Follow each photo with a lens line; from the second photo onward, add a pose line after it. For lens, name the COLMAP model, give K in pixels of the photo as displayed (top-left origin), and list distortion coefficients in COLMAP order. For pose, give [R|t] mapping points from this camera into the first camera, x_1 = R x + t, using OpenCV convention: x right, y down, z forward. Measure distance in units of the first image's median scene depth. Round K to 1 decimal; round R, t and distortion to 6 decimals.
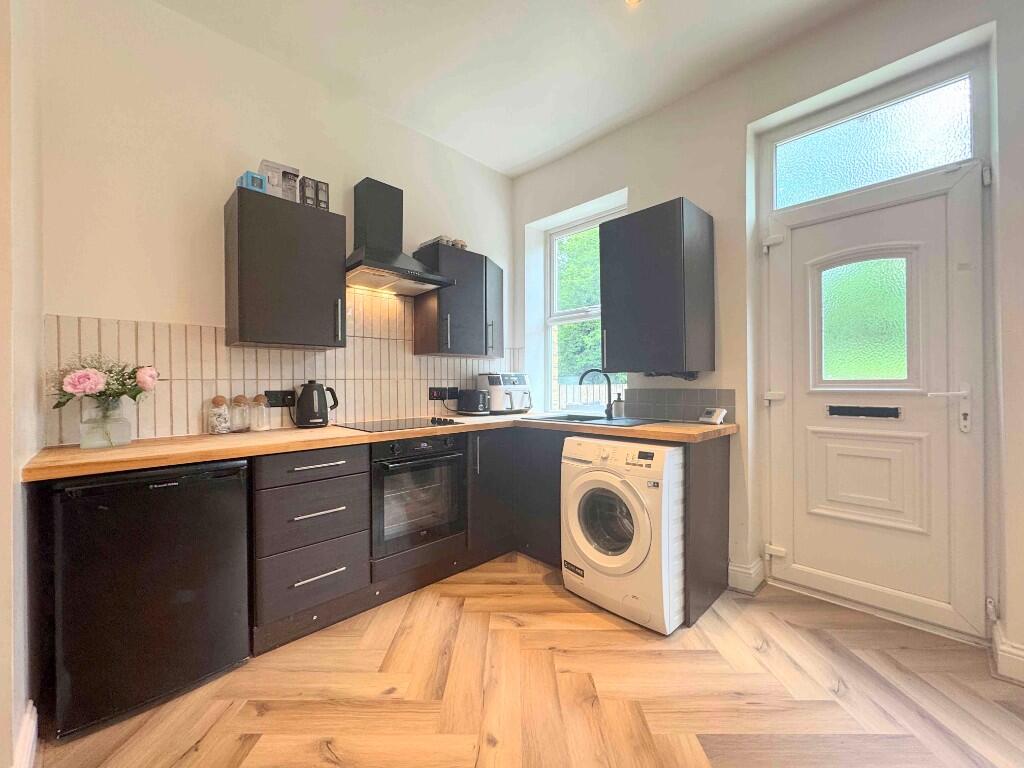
lens RADIAL K [[408.6, 0, 512.0], [0, 408.6, 384.0], [0, 0, 1]] dist [-0.002331, 0.000263]
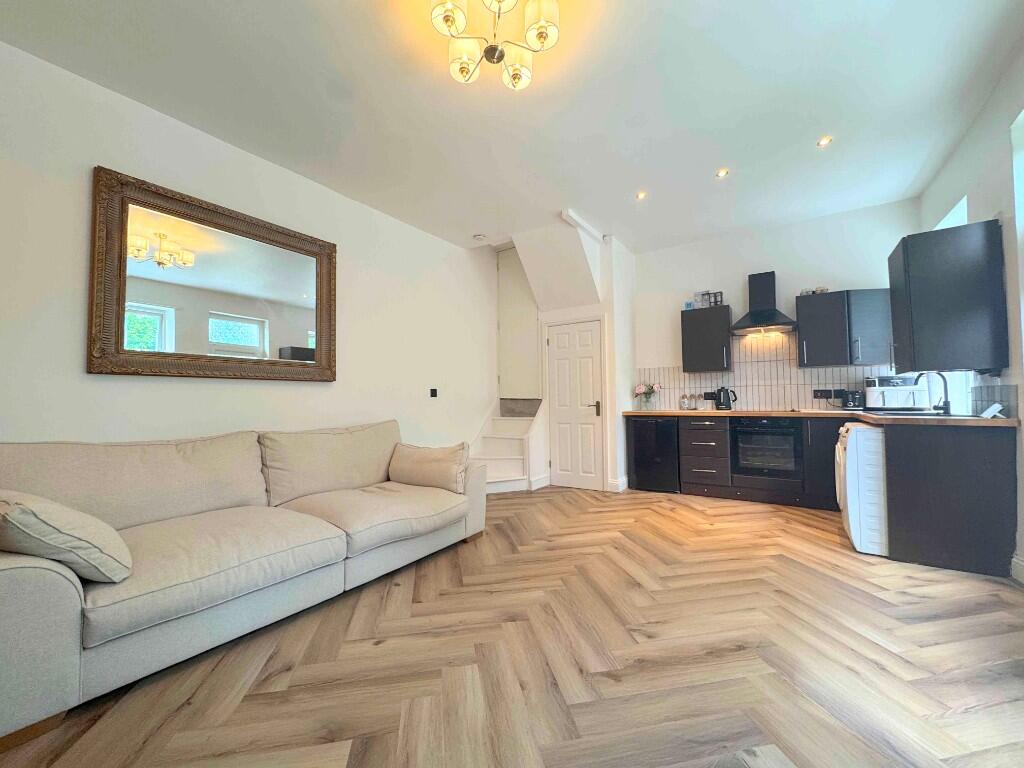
lens RADIAL K [[408.6, 0, 512.0], [0, 408.6, 384.0], [0, 0, 1]] dist [-0.002331, 0.000263]
pose [[0.191169, -0.036153, -0.980891, 1.329196], [0.008019, 0.999346, -0.035271, 0.039974], [0.981524, -0.001124, 0.191334, -0.428426]]
